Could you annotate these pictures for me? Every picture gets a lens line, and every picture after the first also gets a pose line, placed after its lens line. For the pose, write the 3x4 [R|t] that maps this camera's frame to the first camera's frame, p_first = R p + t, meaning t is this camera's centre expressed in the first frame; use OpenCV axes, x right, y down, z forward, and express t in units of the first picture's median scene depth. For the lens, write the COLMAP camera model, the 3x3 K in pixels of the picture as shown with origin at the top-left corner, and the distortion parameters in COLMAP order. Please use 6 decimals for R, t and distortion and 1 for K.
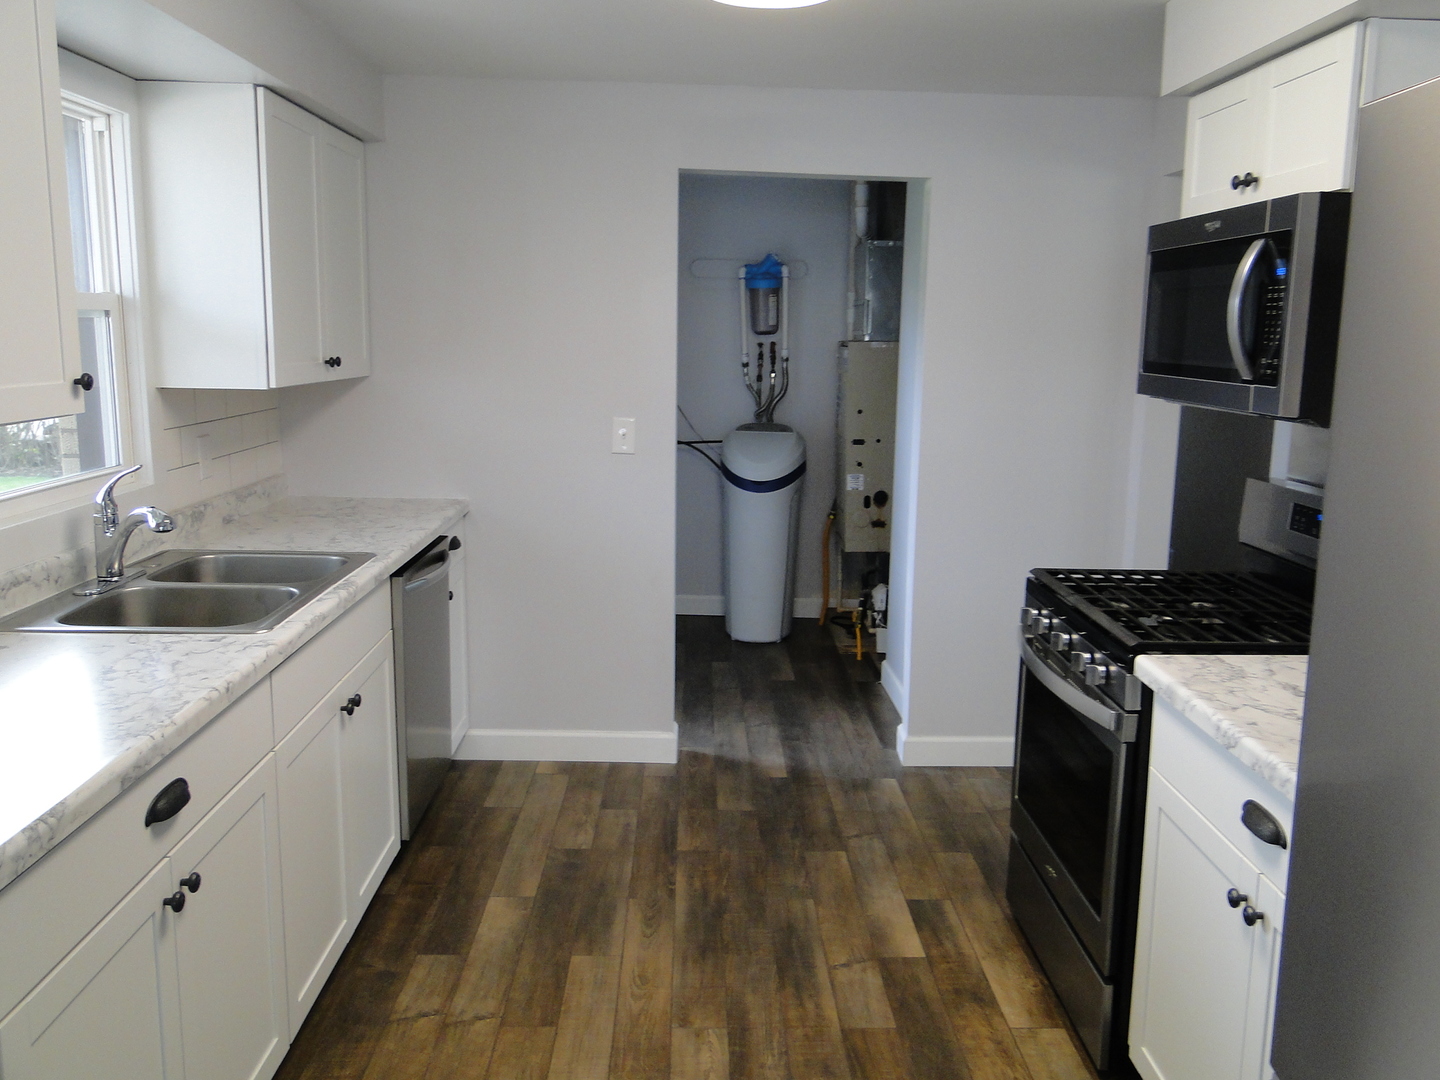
lens RADIAL K [[1198.3, 0, 721.6], [0, 1198.3, 538.6], [0, 0, 1]] dist [0.002172, -0.005291]
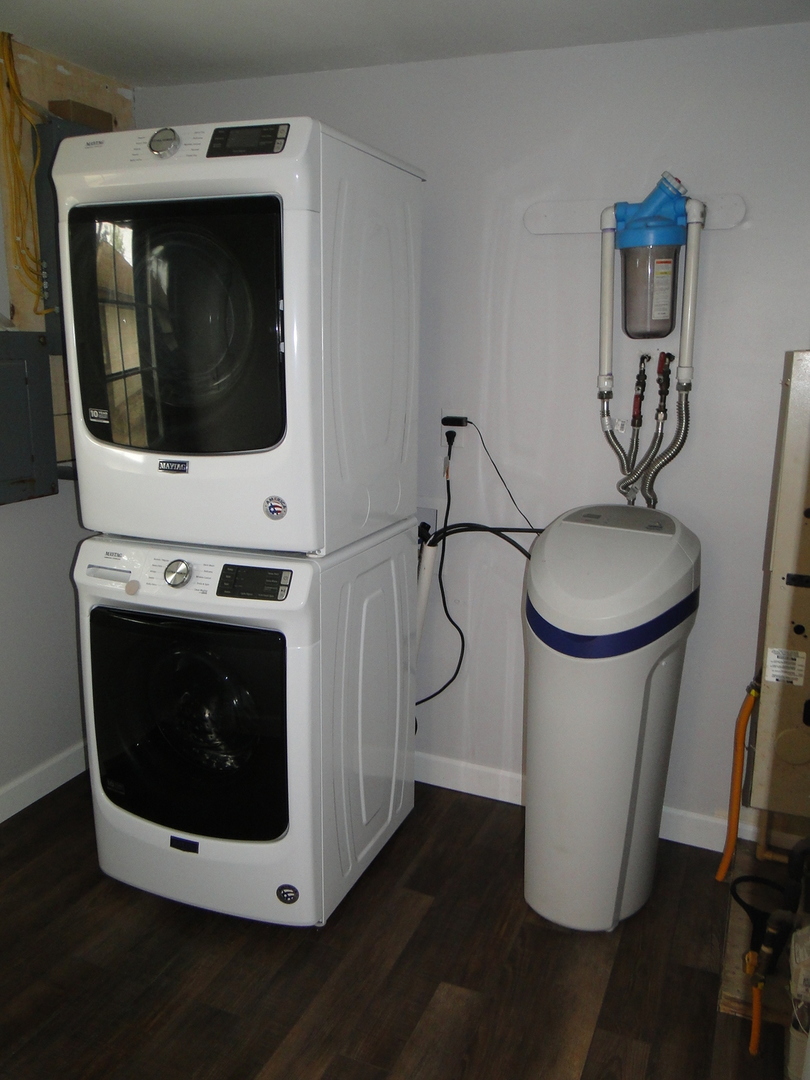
lens RADIAL K [[898.8, 0, 406.4], [0, 898.8, 546.7], [0, 0, 1]] dist [0.002172, -0.005291]
pose [[0.913671, 0.090219, -0.396316, 0.104132], [-0.073771, 0.995669, 0.056585, -0.093857], [0.399704, -0.022464, 0.916369, 0.594819]]
